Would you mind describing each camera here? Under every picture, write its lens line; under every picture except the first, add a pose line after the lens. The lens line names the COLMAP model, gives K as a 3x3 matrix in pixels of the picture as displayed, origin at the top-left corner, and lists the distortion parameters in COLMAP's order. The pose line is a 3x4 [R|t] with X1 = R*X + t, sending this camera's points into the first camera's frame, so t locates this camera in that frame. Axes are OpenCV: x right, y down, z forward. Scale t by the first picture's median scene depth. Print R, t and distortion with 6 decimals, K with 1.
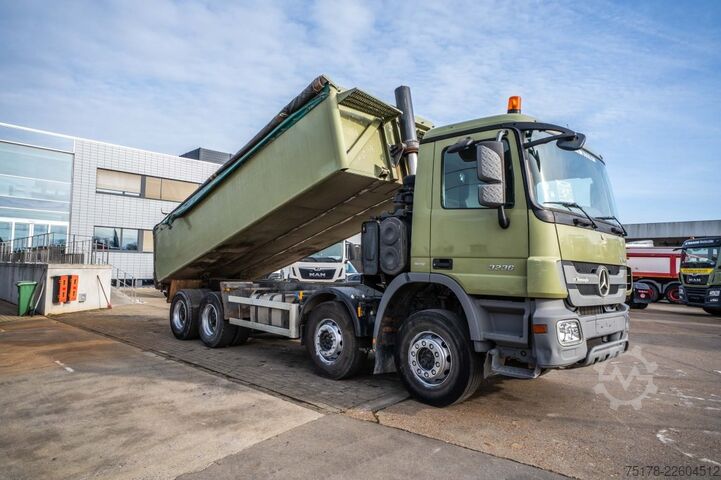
lens RADIAL K [[474.1, 0, 329.7], [0, 474.1, 251.6], [0, 0, 1]] dist [0.003938, 0.036882]
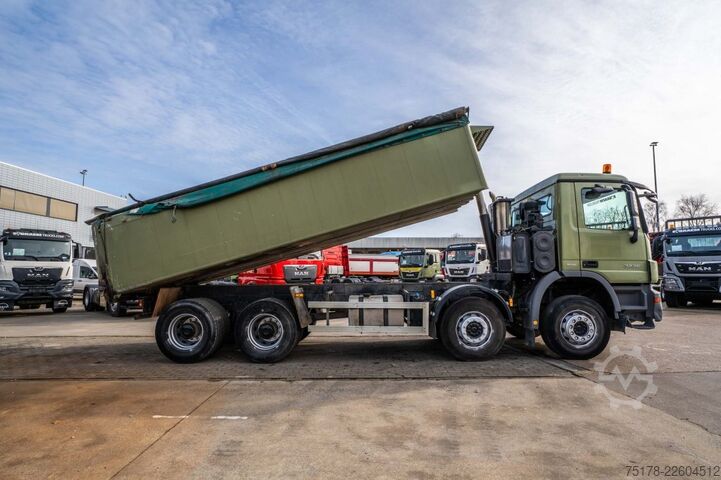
lens RADIAL K [[397.7, 0, 360.5], [0, 397.7, 250.0], [0, 0, 1]] dist [-0.037916, 0.028385]
pose [[0.679684, 0.020789, 0.733210, -0.766568], [-0.010736, 0.999773, -0.018394, 0.007144], [-0.733426, 0.004630, 0.679753, 0.439153]]
